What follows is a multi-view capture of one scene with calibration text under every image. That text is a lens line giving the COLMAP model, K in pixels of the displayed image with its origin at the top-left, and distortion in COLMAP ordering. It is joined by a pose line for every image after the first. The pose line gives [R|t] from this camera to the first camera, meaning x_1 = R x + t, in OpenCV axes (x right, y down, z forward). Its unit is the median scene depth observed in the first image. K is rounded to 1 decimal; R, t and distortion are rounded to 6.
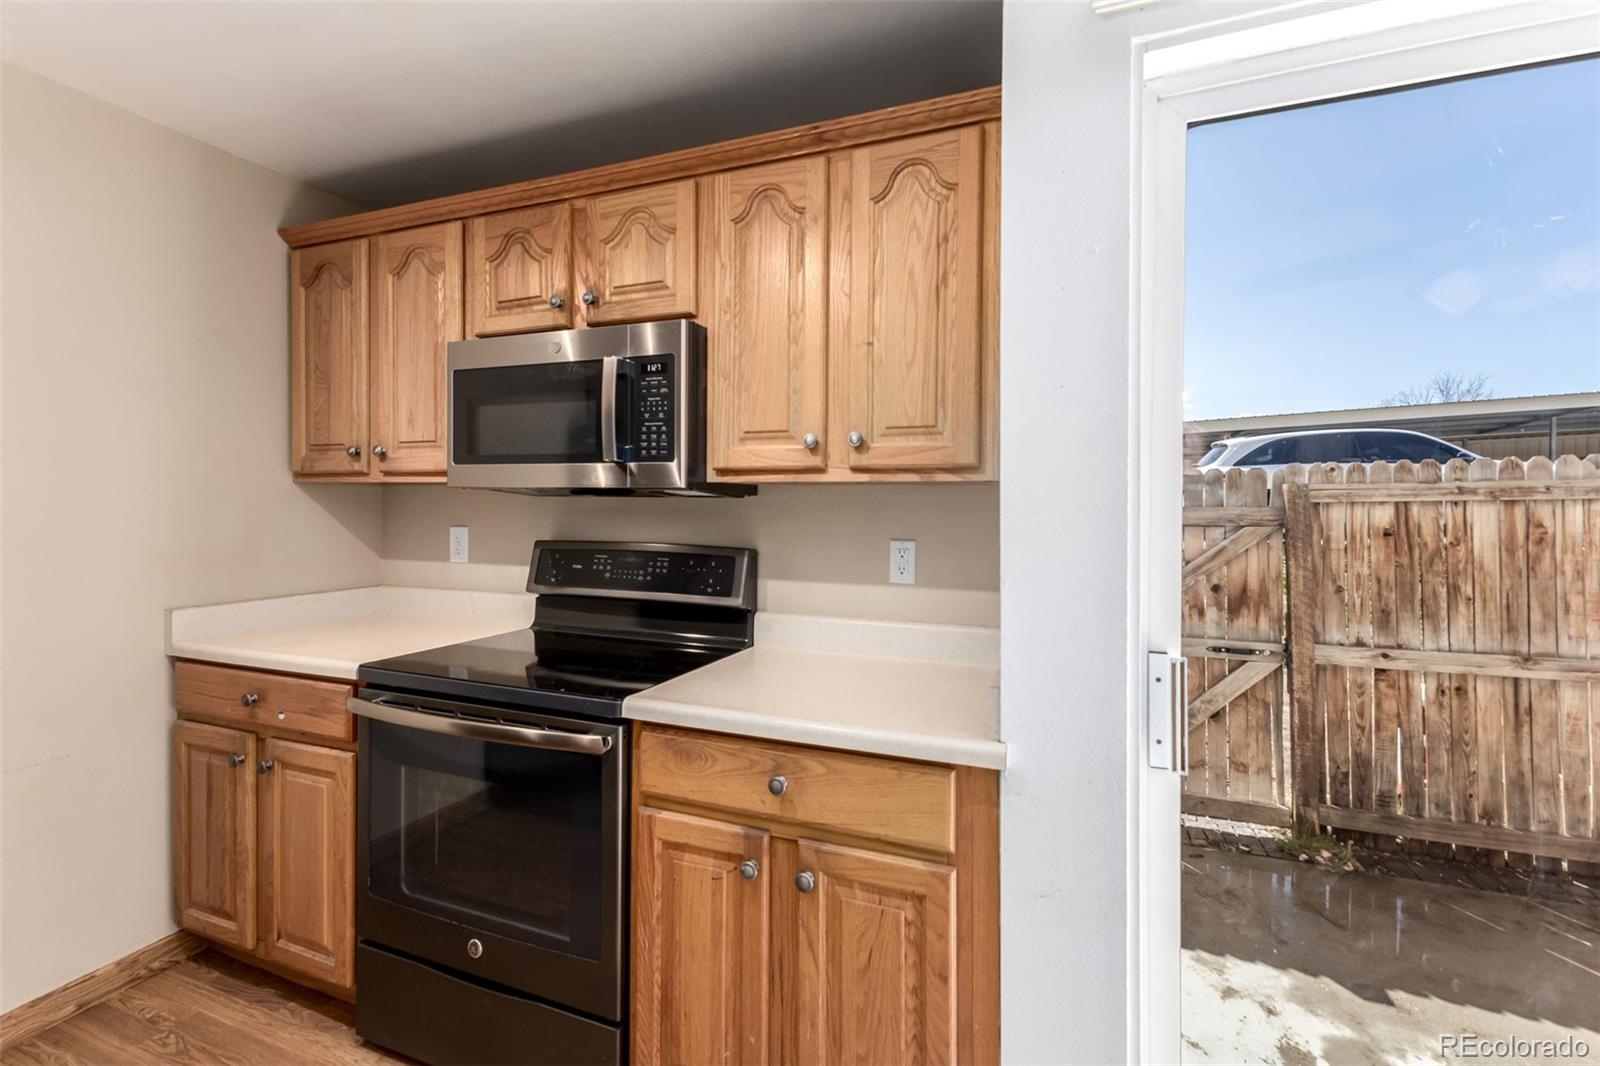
lens RADIAL K [[699.6, 0, 797.4], [0, 699.6, 519.0], [0, 0, 1]] dist [0.010773, -0.001650]
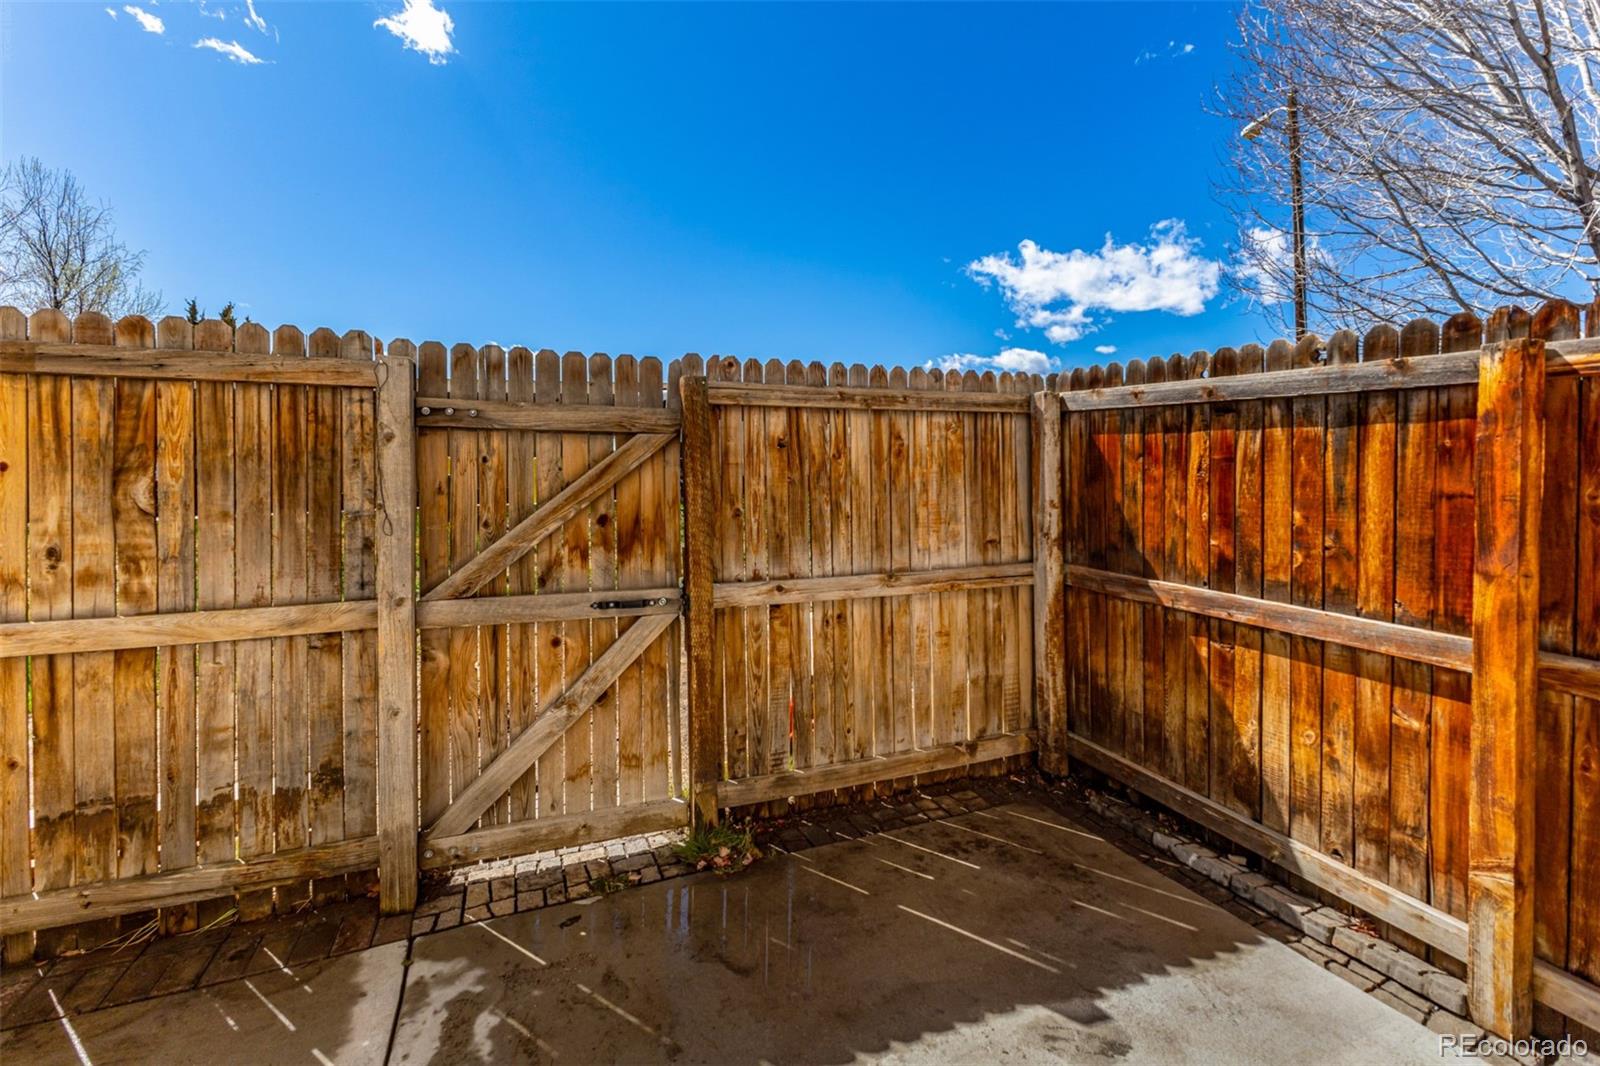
lens RADIAL K [[699.6, 0, 795.4], [0, 699.6, 475.1], [0, 0, 1]] dist [0.010773, -0.001650]
pose [[0.721916, 0.003850, 0.691970, 0.370996], [0.003767, 0.999948, -0.009493, 0.091823], [-0.691970, 0.009460, 0.721864, 0.529615]]
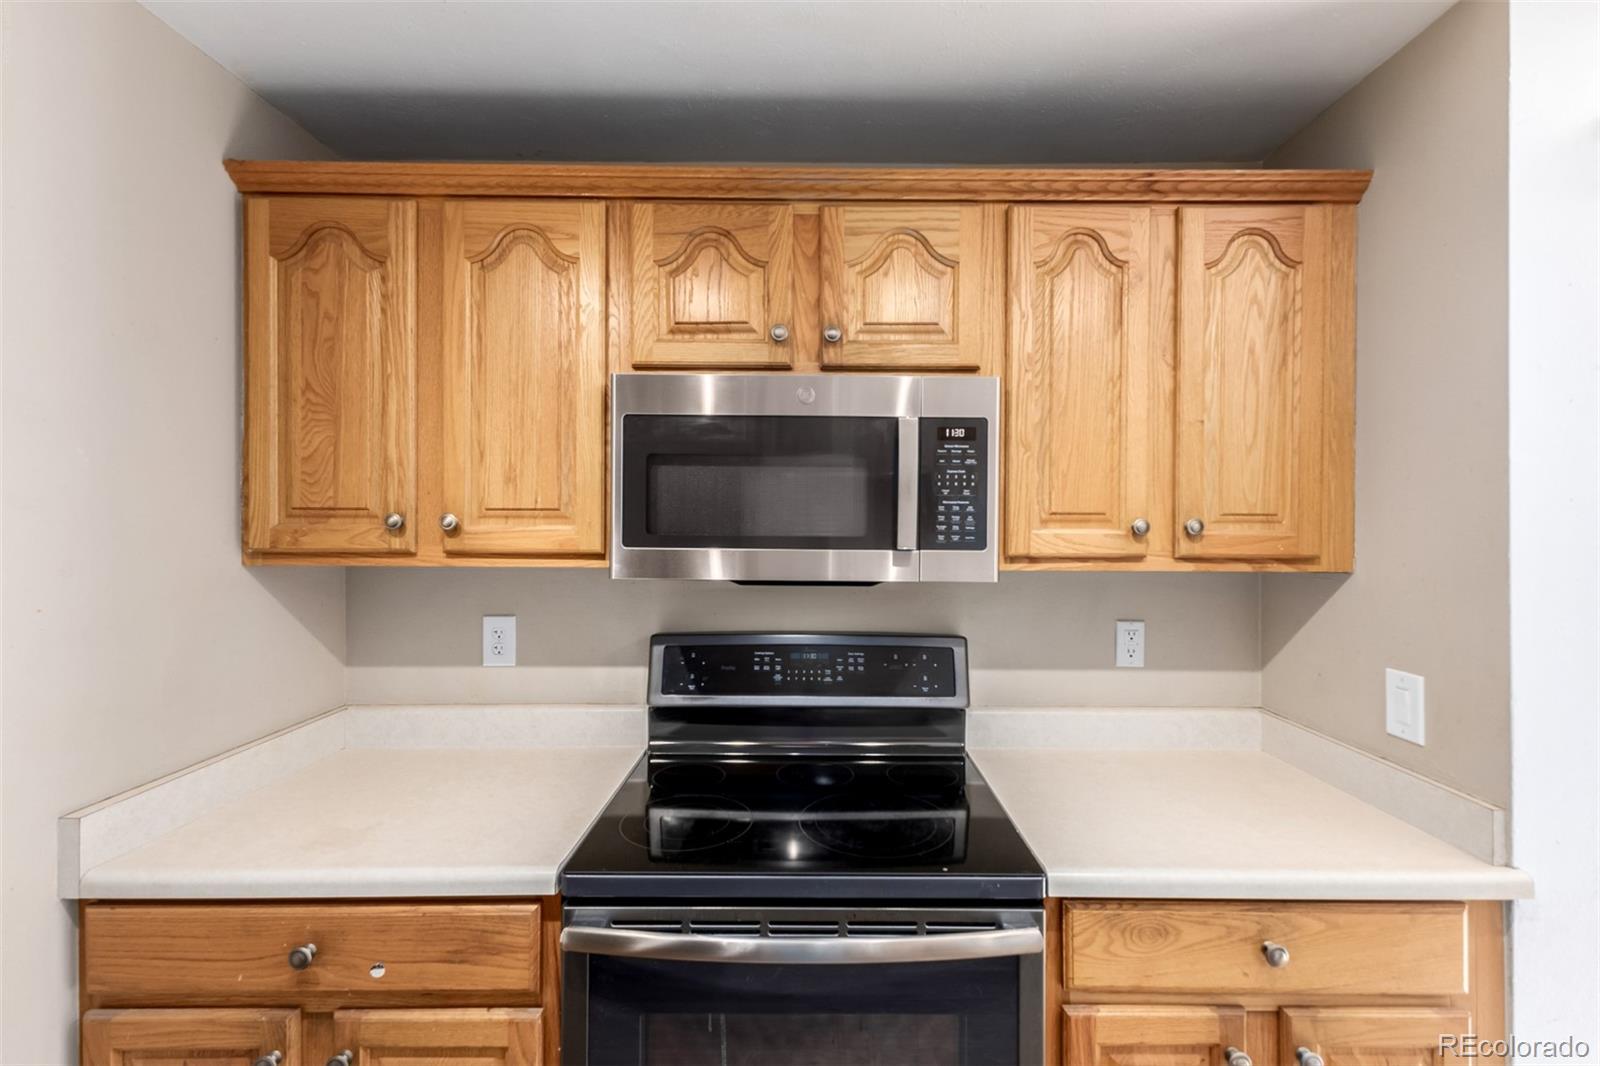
lens RADIAL K [[699.6, 0, 800.7], [0, 699.6, 526.3], [0, 0, 1]] dist [0.010773, -0.001650]
pose [[0.928858, -0.009007, 0.370327, -0.512521], [0.011752, 0.999918, -0.005157, -0.081734], [-0.370250, 0.009142, 0.928887, 0.245133]]
